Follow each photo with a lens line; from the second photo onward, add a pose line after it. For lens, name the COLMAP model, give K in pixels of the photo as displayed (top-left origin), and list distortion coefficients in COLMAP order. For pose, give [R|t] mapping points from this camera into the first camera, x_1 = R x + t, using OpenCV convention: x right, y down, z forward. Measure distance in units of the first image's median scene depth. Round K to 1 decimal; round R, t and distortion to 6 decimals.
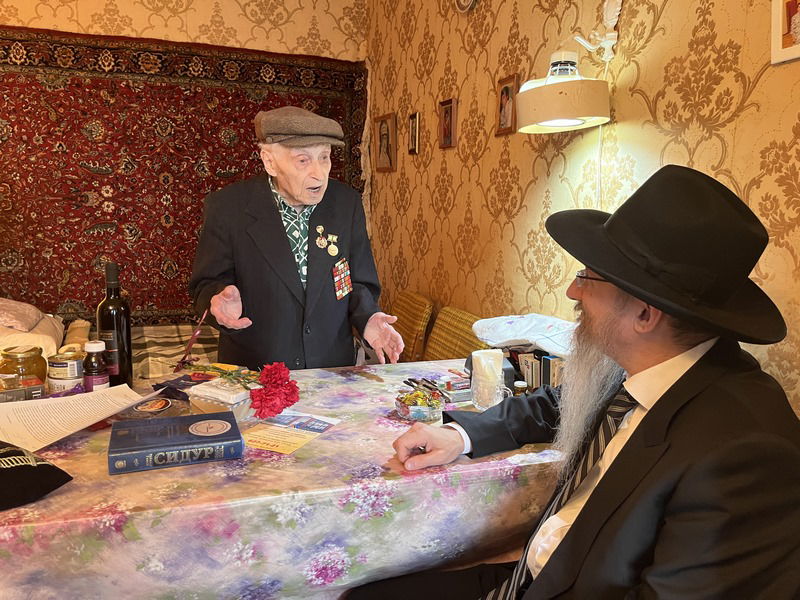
lens RADIAL K [[611.9, 0, 400.0], [0, 611.9, 300.0], [0, 0, 1]] dist [0.089337, -0.122538]
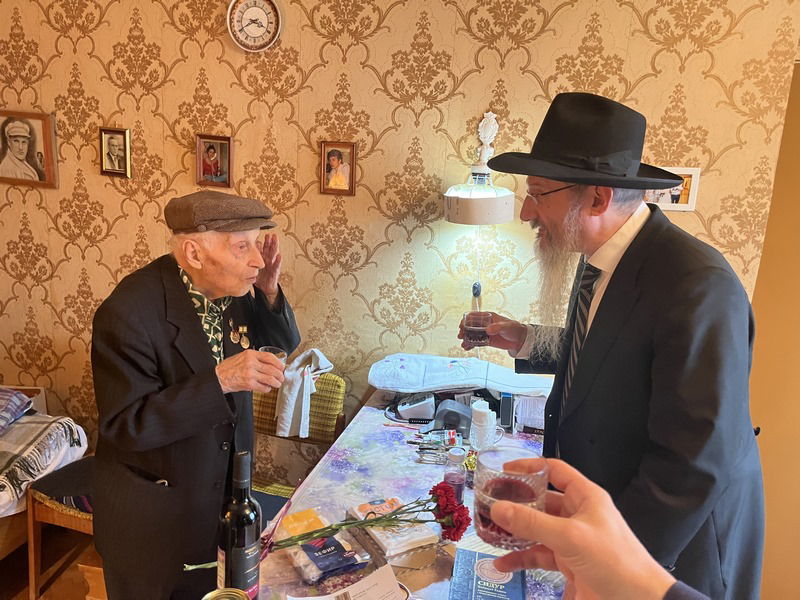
lens RADIAL K [[611.9, 0, 400.0], [0, 611.9, 300.0], [0, 0, 1]] dist [0.089337, -0.122538]
pose [[0.528576, -0.179135, 0.829770, -0.712647], [0.079081, 0.983621, 0.161973, -0.258668], [-0.845194, -0.019996, 0.534085, 0.339681]]
